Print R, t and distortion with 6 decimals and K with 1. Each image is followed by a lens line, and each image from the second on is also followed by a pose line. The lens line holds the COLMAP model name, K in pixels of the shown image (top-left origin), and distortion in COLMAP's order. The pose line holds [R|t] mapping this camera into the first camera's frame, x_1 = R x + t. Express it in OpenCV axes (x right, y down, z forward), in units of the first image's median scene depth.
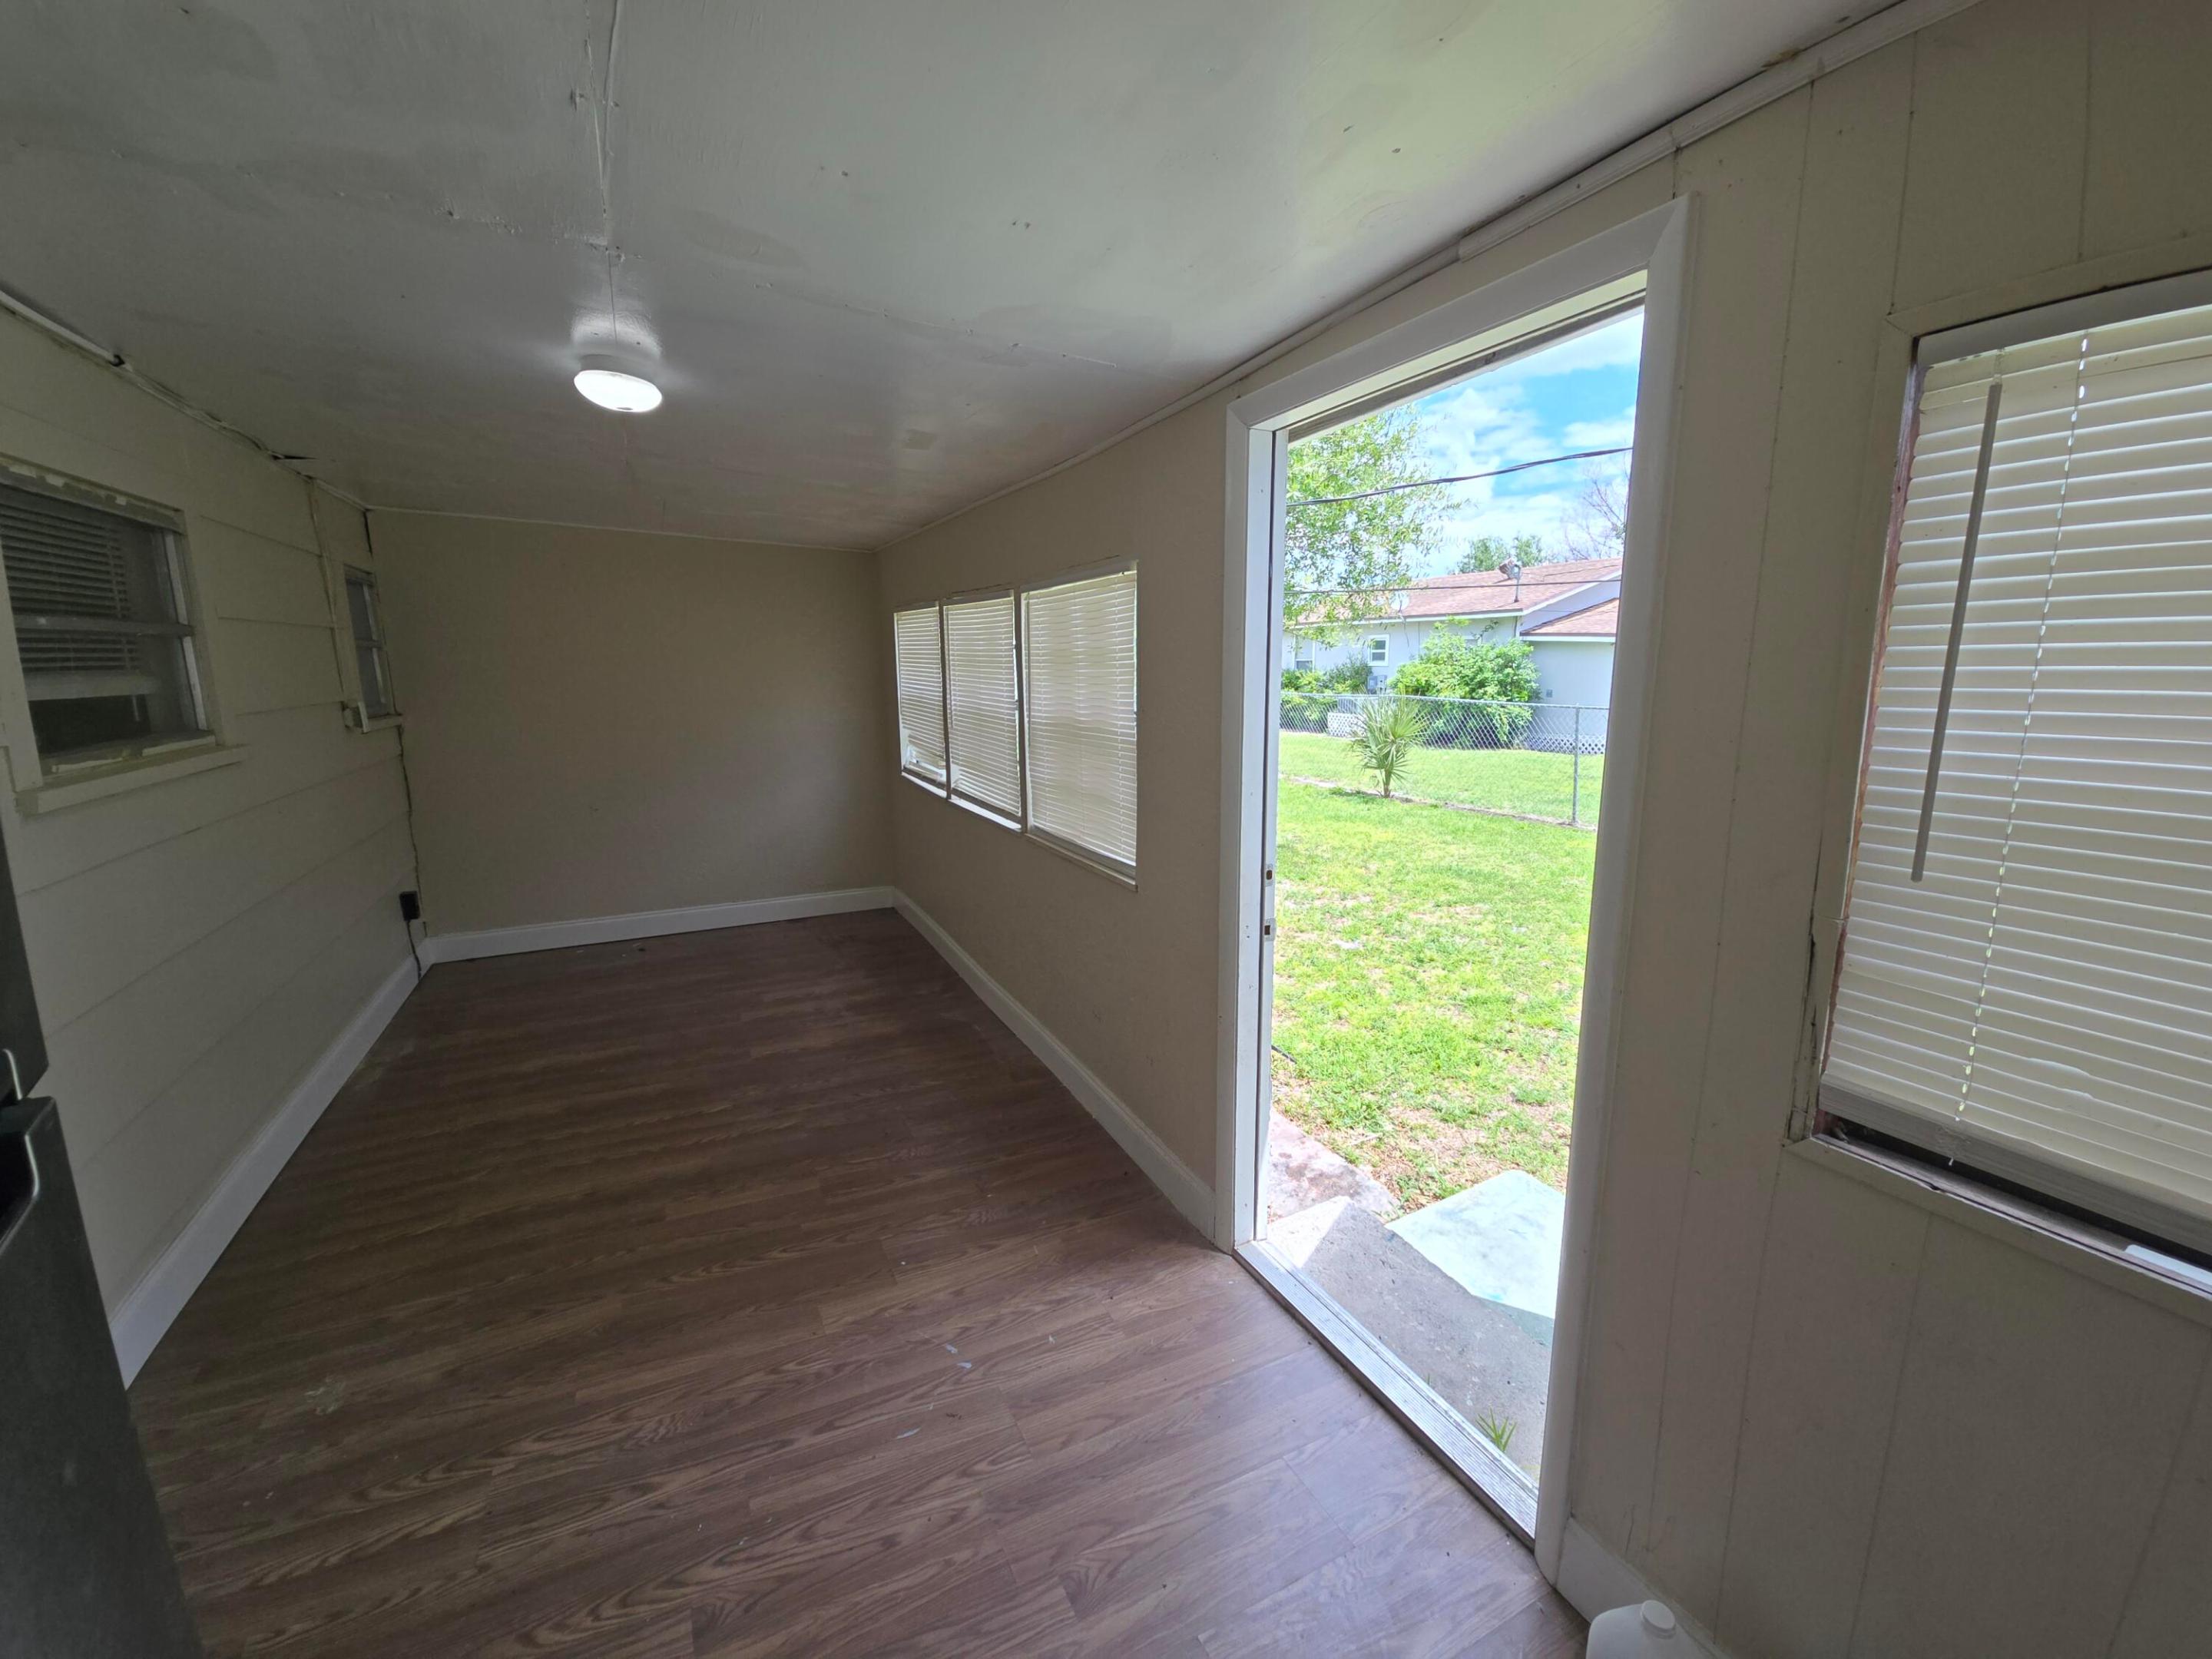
lens RADIAL K [[926.0, 0, 1118.3], [0, 926.0, 821.5], [0, 0, 1]] dist [0.021606, -0.010443]
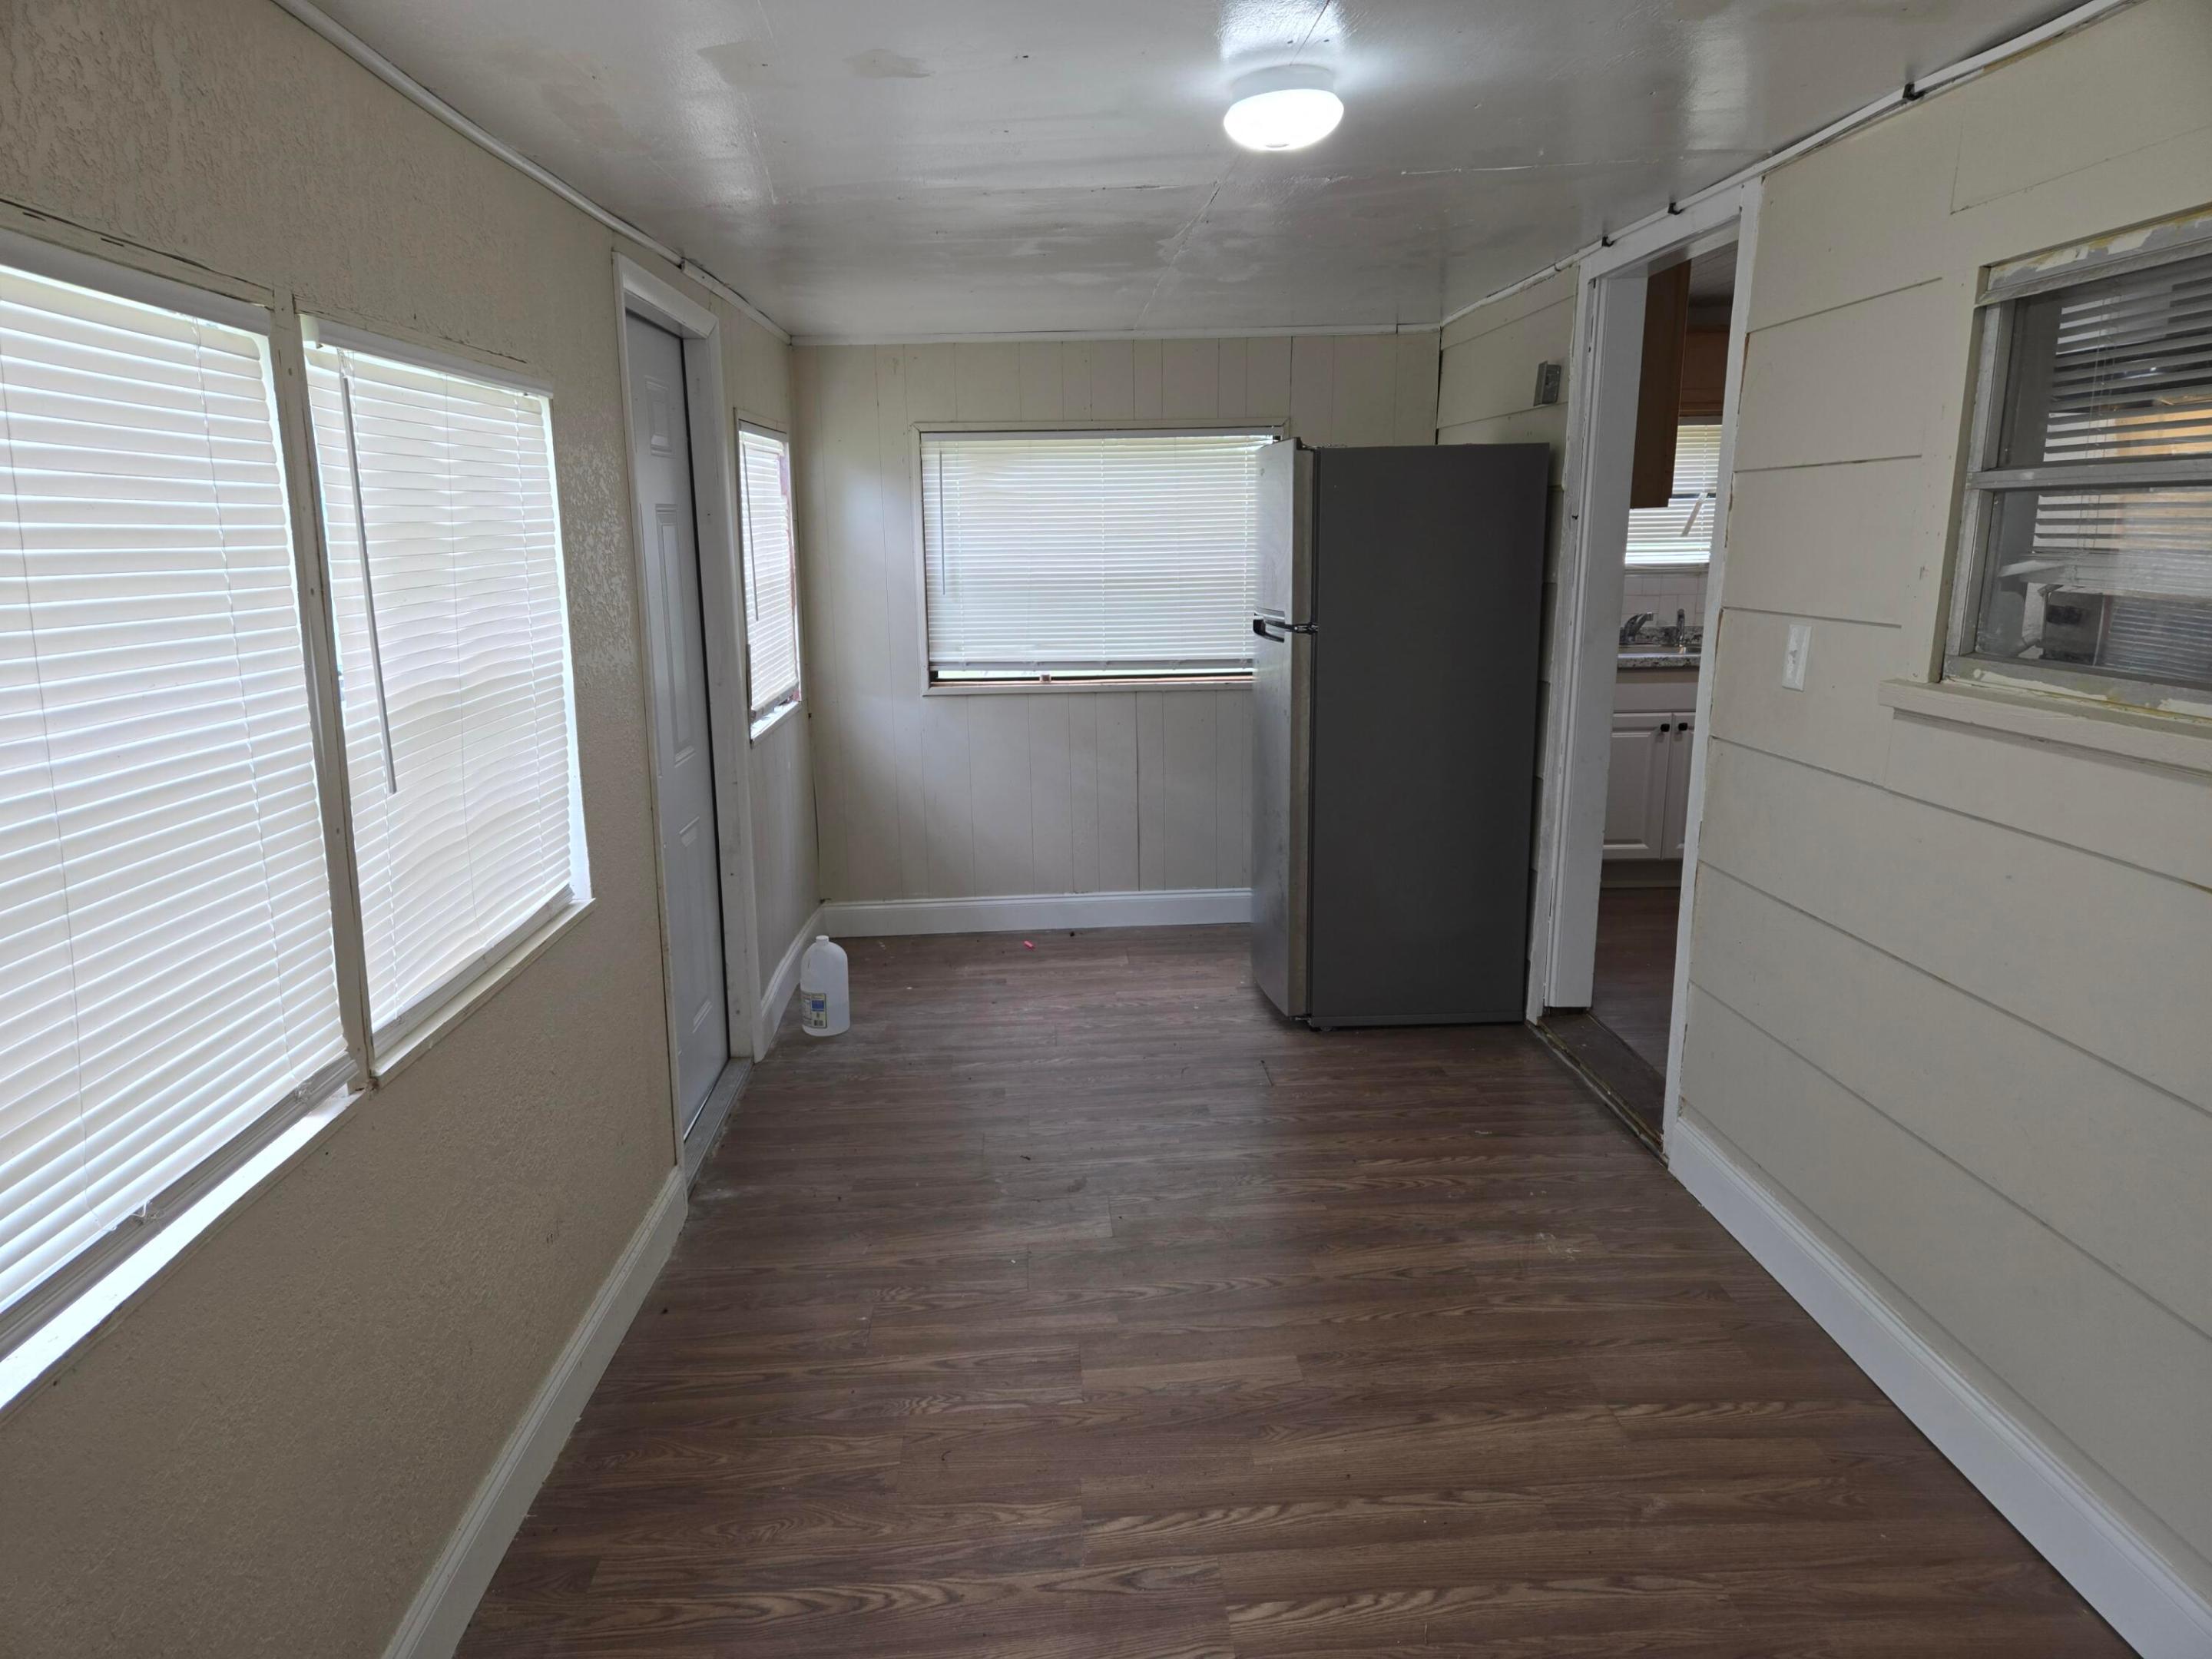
lens RADIAL K [[1490.1, 0, 1114.1], [0, 1490.1, 854.0], [0, 0, 1]] dist [0.087454, -0.075227]
pose [[-0.917806, -0.076529, 0.389583, -0.691903], [0.076777, 0.928514, 0.363273, -0.300124], [-0.389534, 0.363325, -0.846320, 1.677915]]
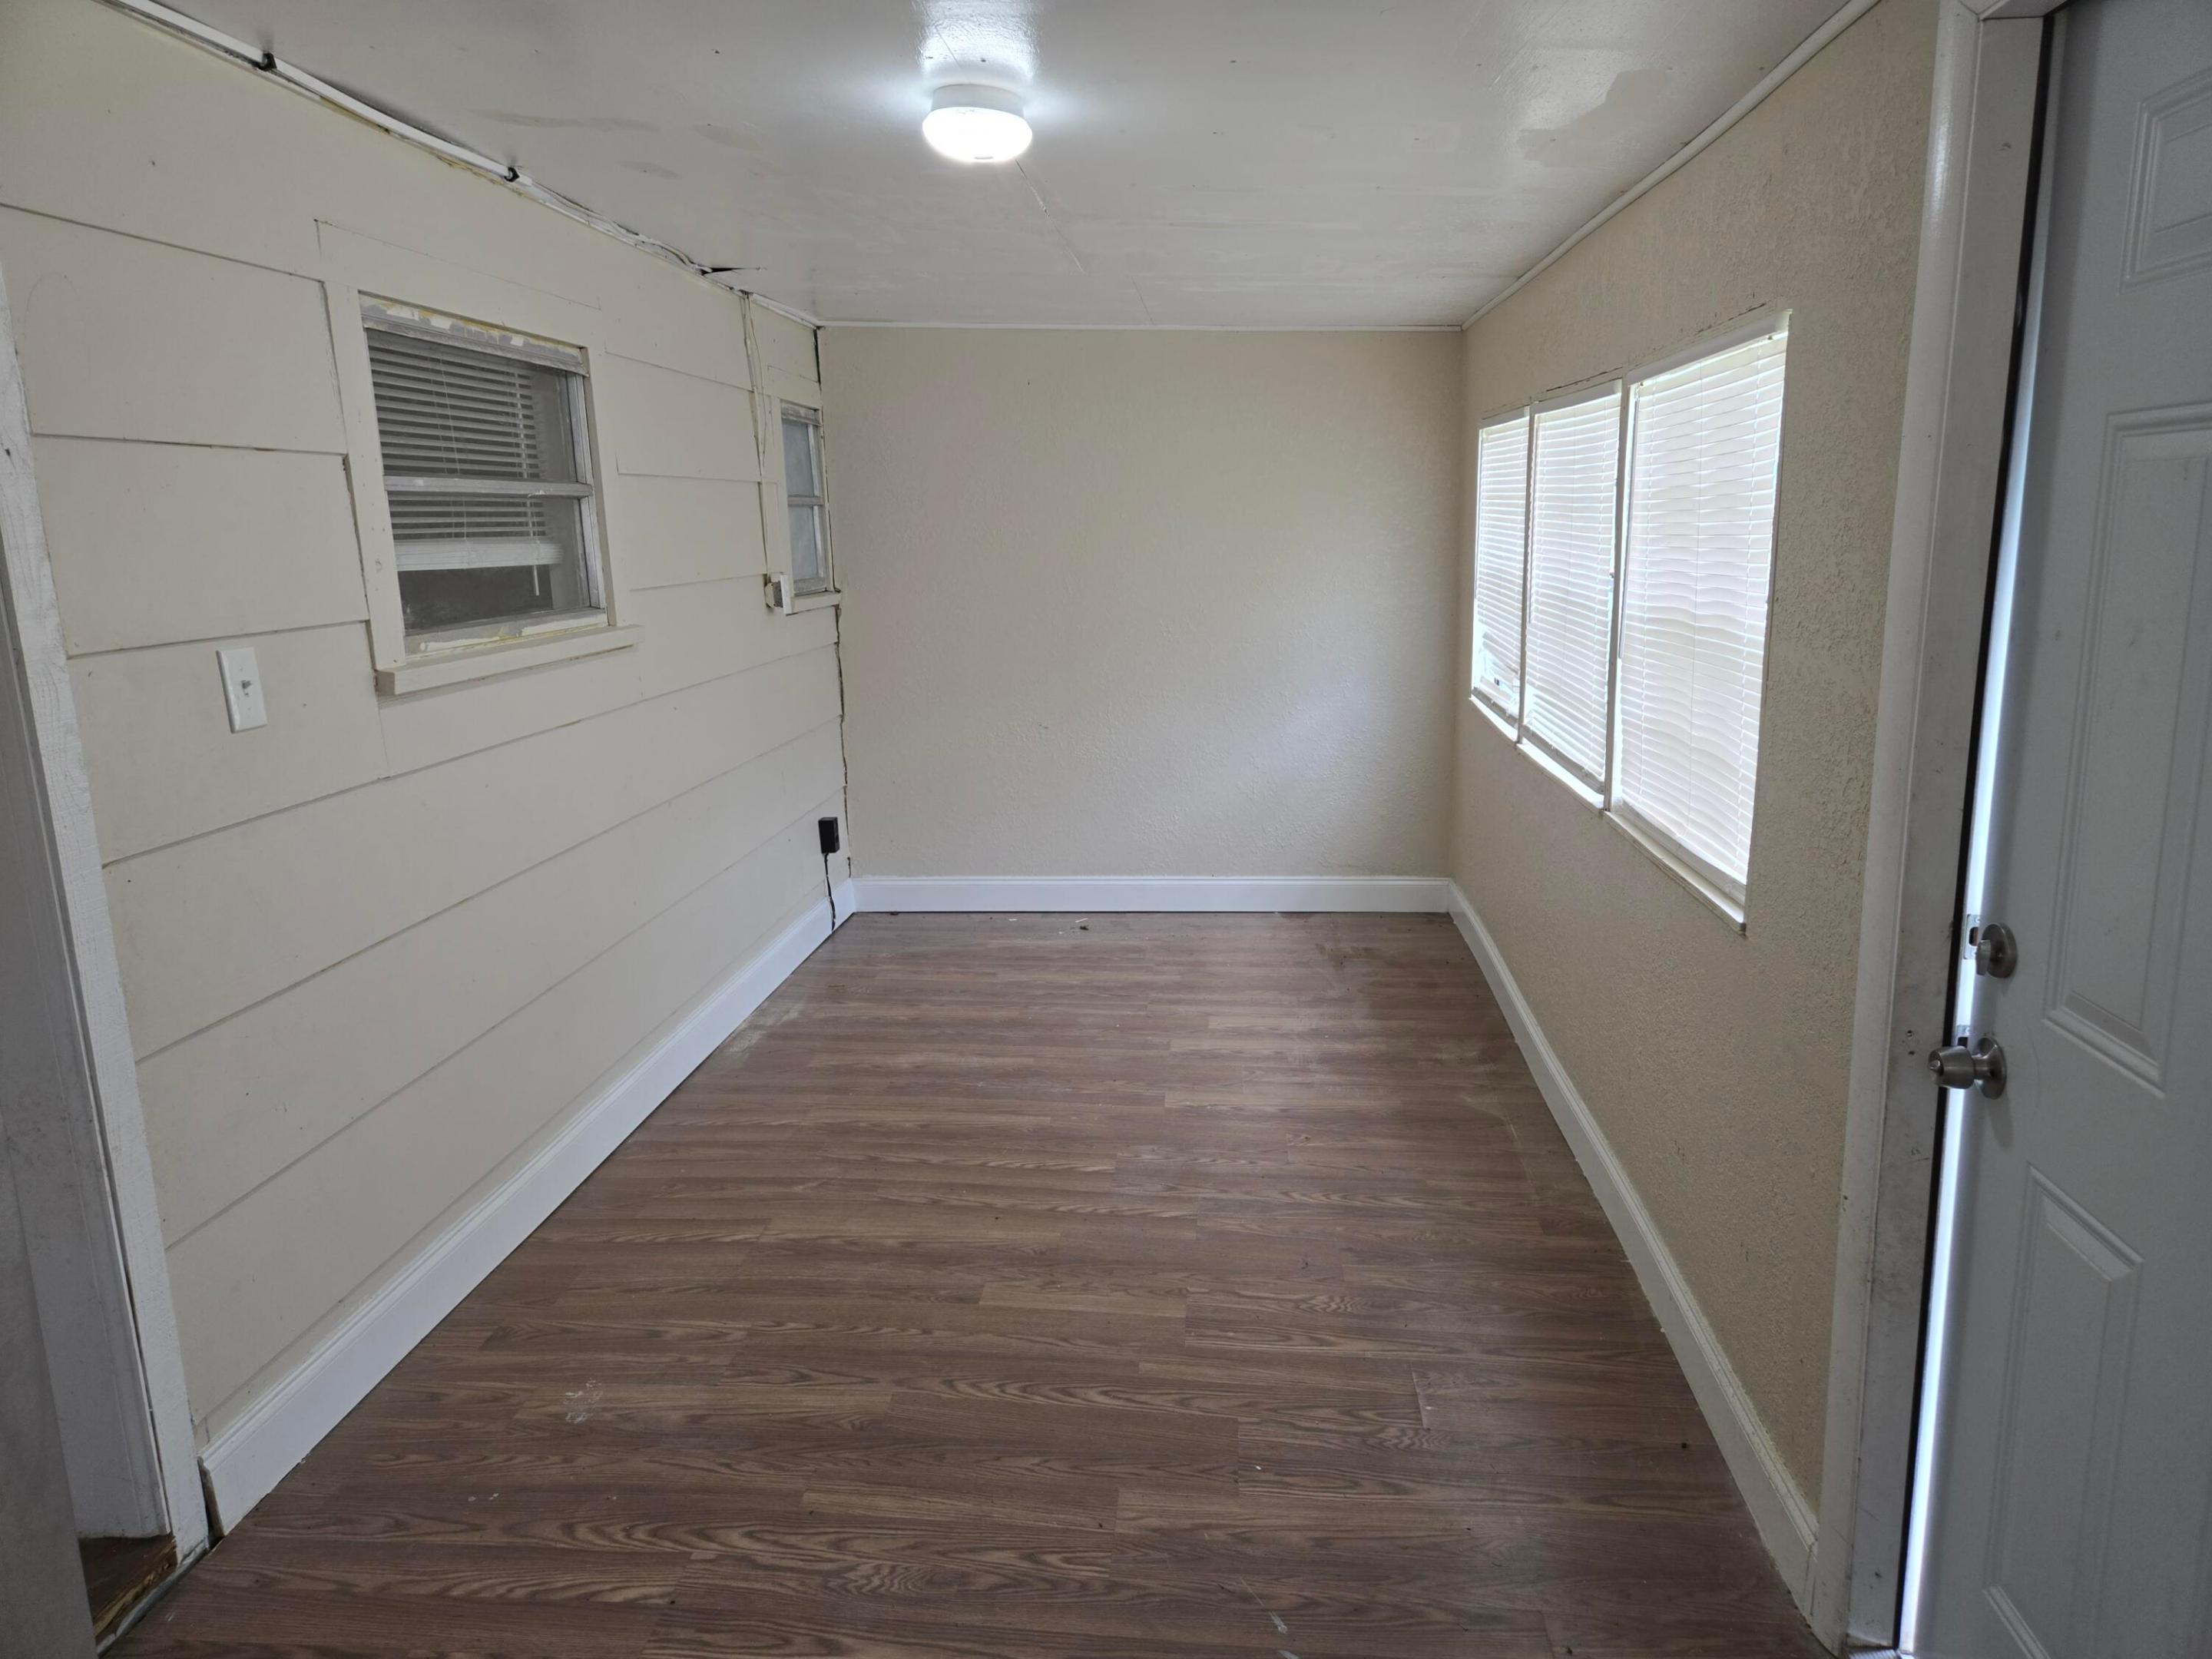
lens RADIAL K [[1499.2, 0, 1098.1], [0, 1499.2, 825.9], [0, 0, 1]] dist [0.088073, -0.078152]
pose [[0.850758, 0.092852, -0.517291, 0.145584], [-0.073942, 0.995626, 0.057103, -0.010988], [0.520330, -0.010331, 0.853903, 0.051511]]
